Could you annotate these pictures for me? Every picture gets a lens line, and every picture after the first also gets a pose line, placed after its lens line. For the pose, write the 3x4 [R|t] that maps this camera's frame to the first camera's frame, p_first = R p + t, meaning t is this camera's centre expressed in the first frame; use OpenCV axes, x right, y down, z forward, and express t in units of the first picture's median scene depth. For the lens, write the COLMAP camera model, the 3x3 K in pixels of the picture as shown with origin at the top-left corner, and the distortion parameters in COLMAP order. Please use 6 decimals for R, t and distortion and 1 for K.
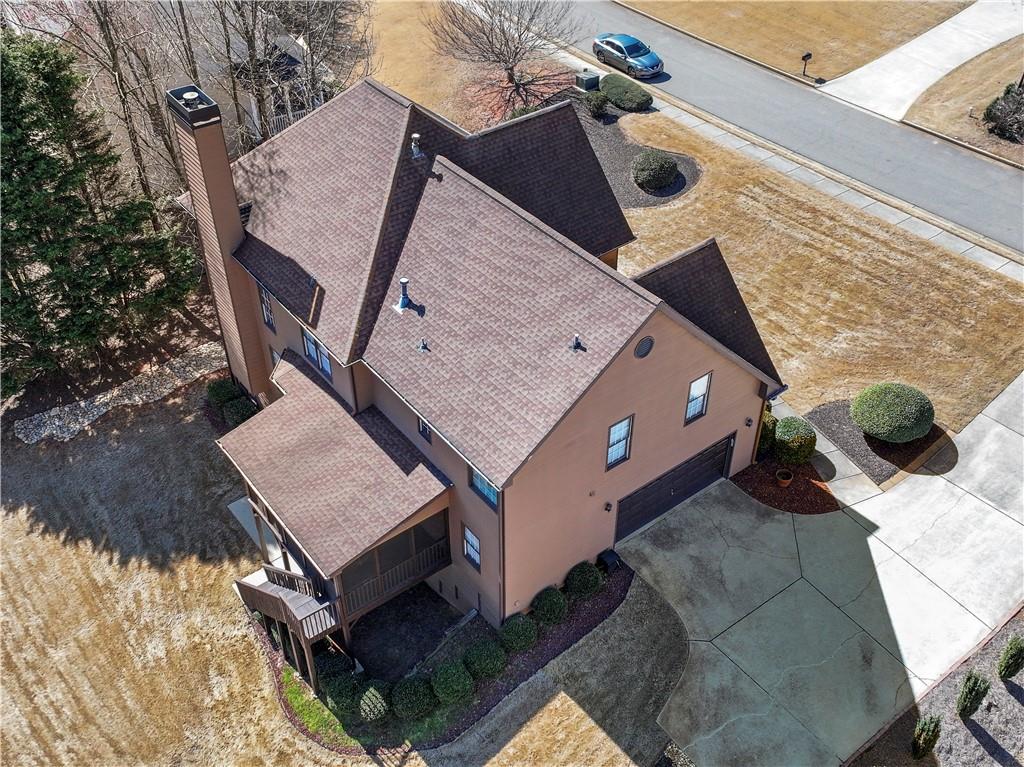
lens RADIAL K [[977.6, 0, 512.0], [0, 977.6, 383.5], [0, 0, 1]] dist [-0.026342, 0.005928]
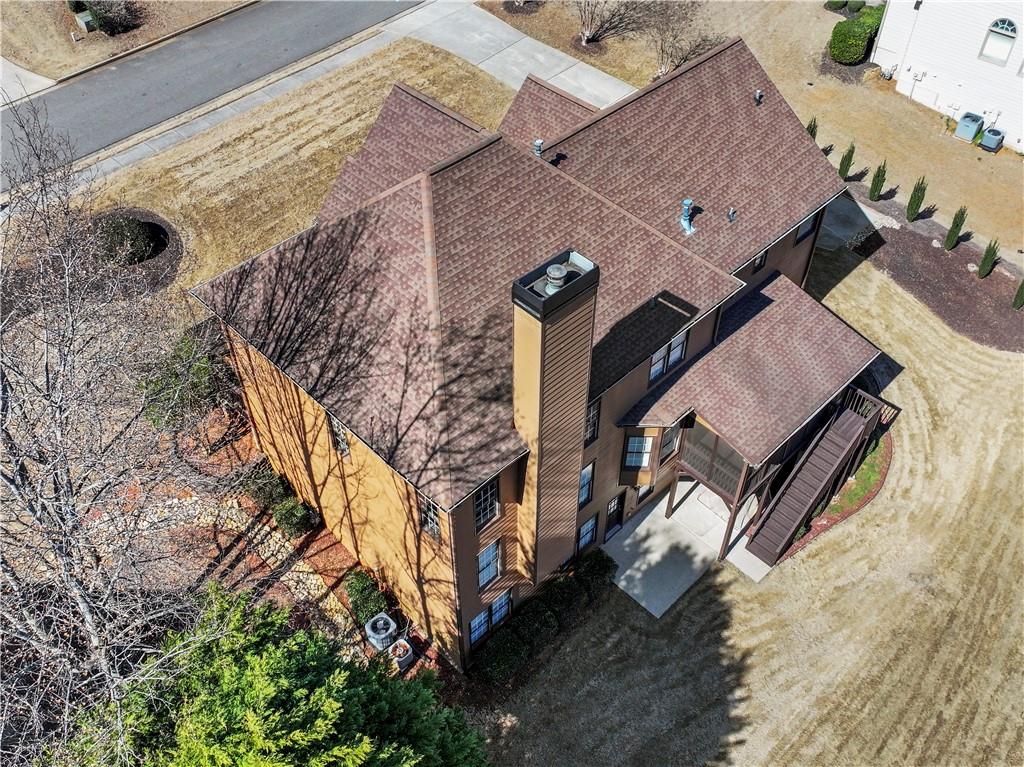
lens RADIAL K [[879.1, 0, 512.0], [0, 879.1, 383.5], [0, 0, 1]] dist [0.002164, -0.001167]
pose [[-0.095552, -0.736192, 0.669993, -0.762607], [0.654450, 0.460693, 0.599547, -0.619617], [-0.750044, 0.495765, 0.437780, 0.743485]]
